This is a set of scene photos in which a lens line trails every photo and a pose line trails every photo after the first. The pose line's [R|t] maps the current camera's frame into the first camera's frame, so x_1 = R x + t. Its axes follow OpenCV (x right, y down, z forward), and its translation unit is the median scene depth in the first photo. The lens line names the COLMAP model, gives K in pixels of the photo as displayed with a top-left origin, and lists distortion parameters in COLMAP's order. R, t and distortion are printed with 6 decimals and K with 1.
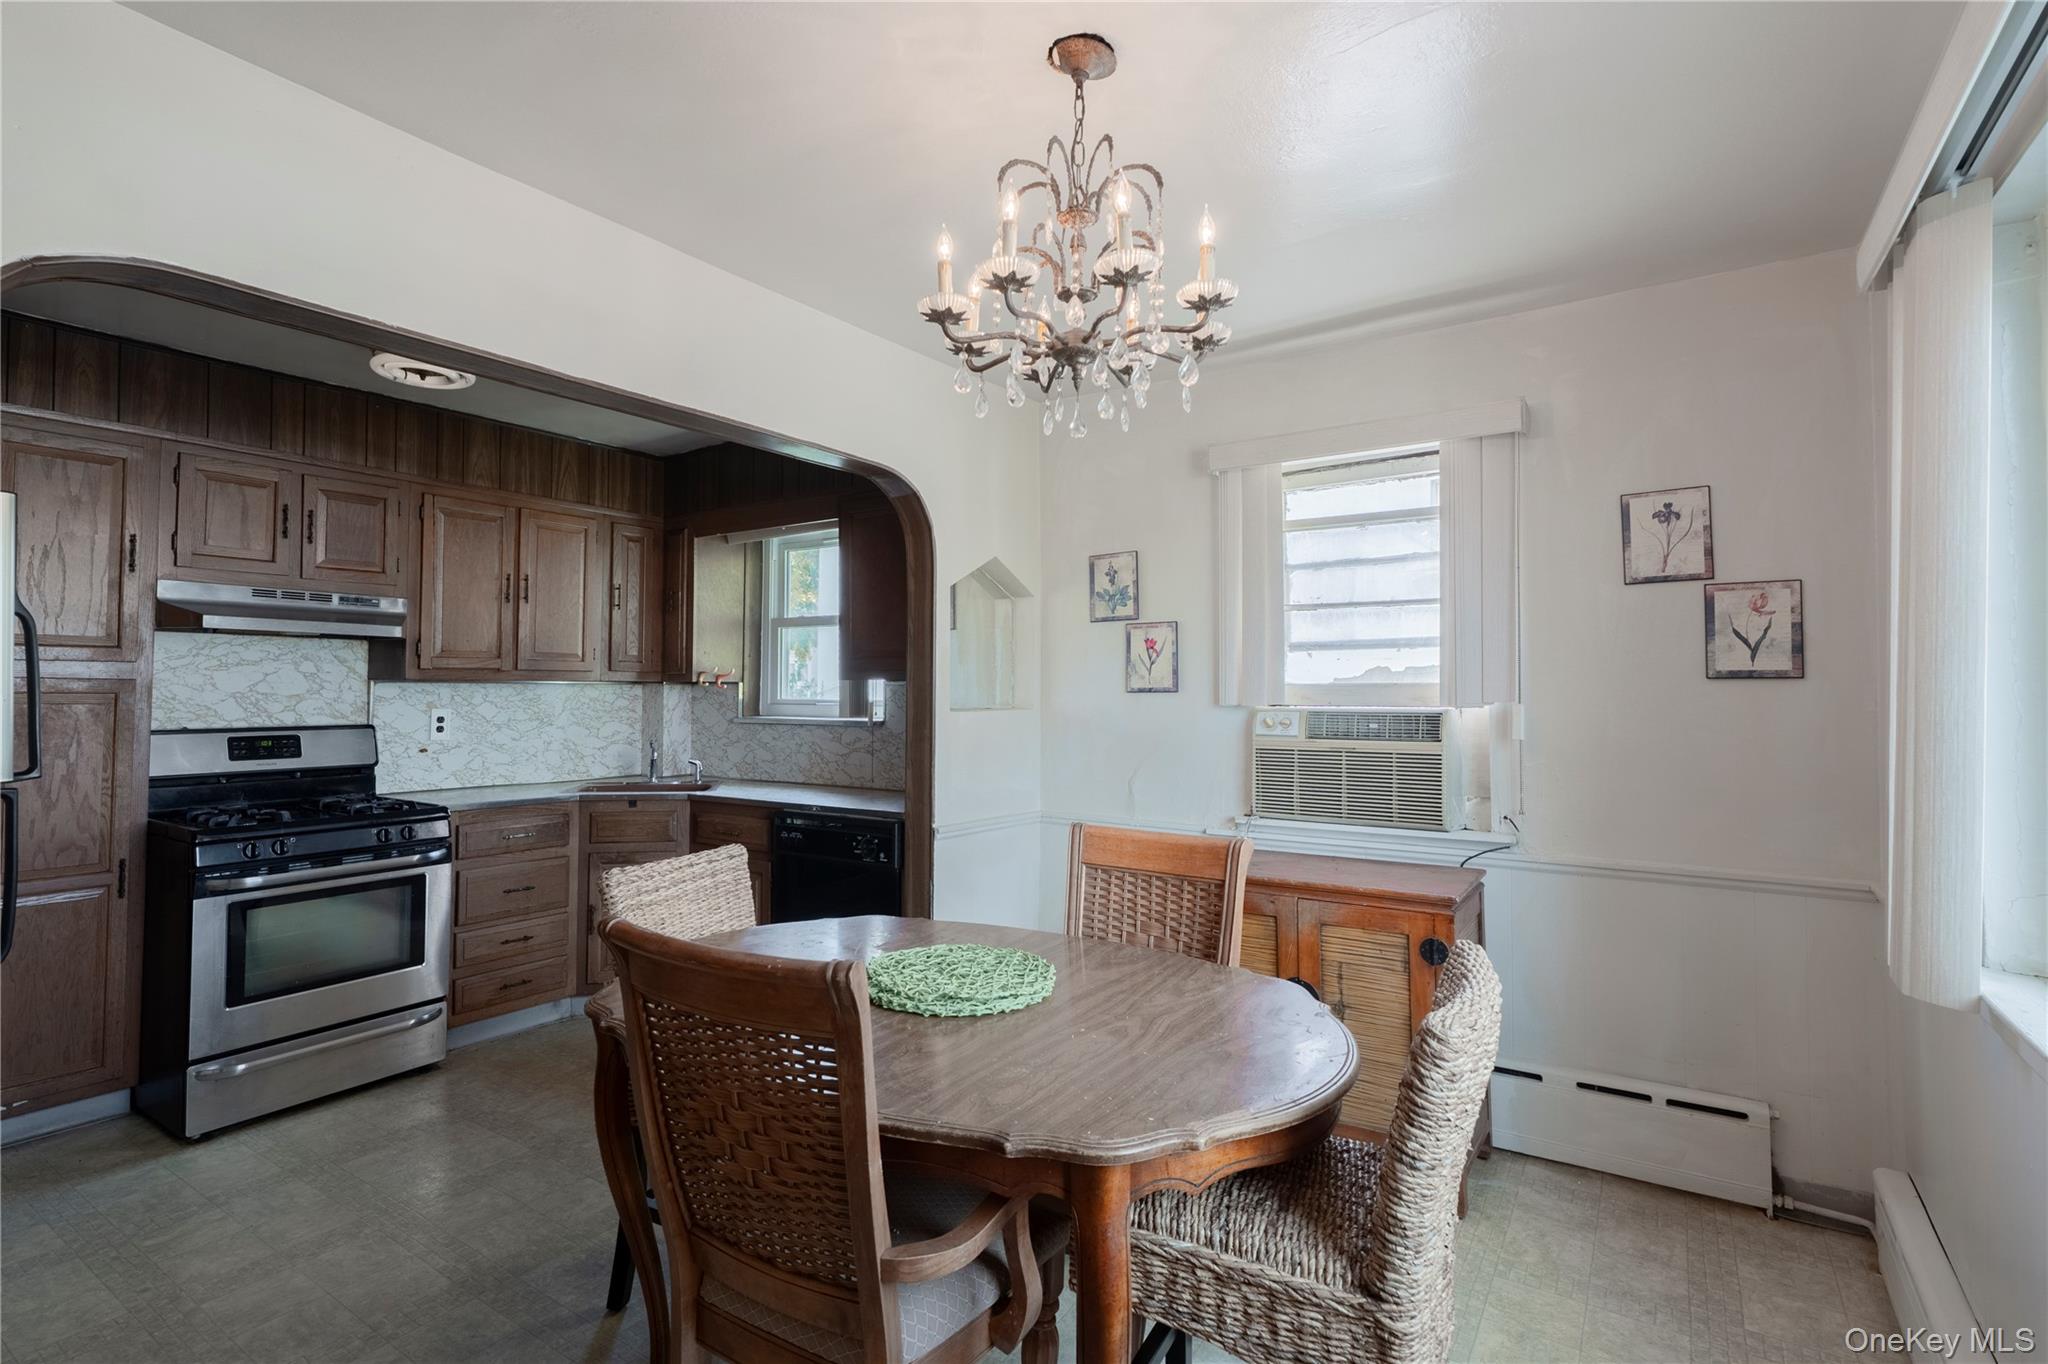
lens RADIAL K [[922.6, 0, 1024.9], [0, 922.6, 684.8], [0, 0, 1]] dist [0.001457, 0.000049]
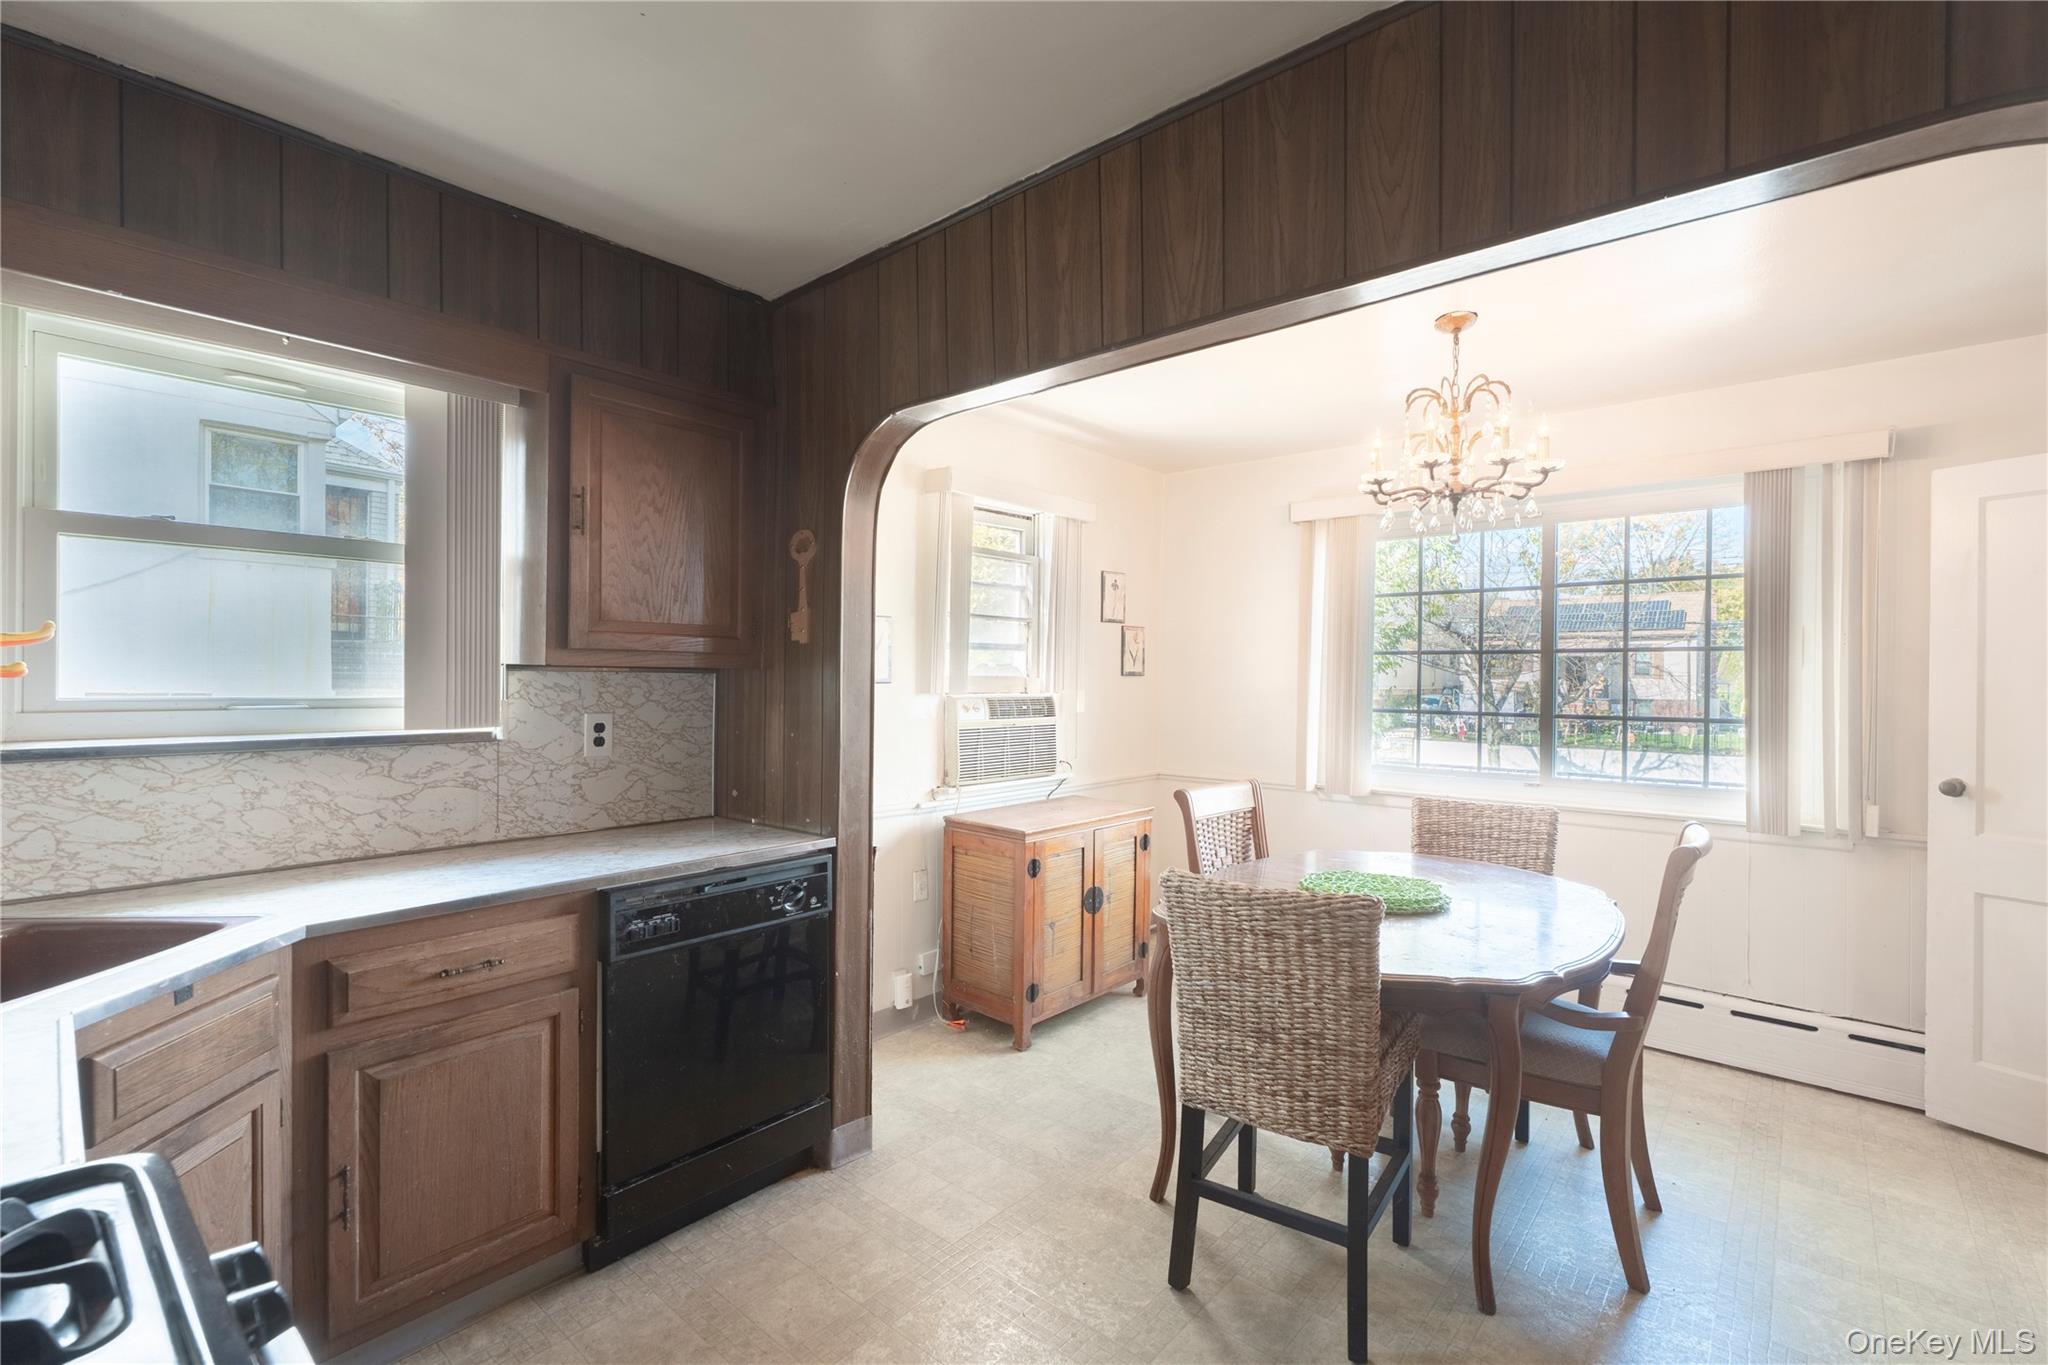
lens RADIAL K [[922.6, 0, 1021.4], [0, 922.6, 679.0], [0, 0, 1]] dist [0.001457, 0.000049]
pose [[0.119831, -0.002133, 0.992792, -1.140745], [-0.017612, 0.999836, 0.004274, -0.004146], [-0.992638, -0.017998, 0.119774, 0.958282]]
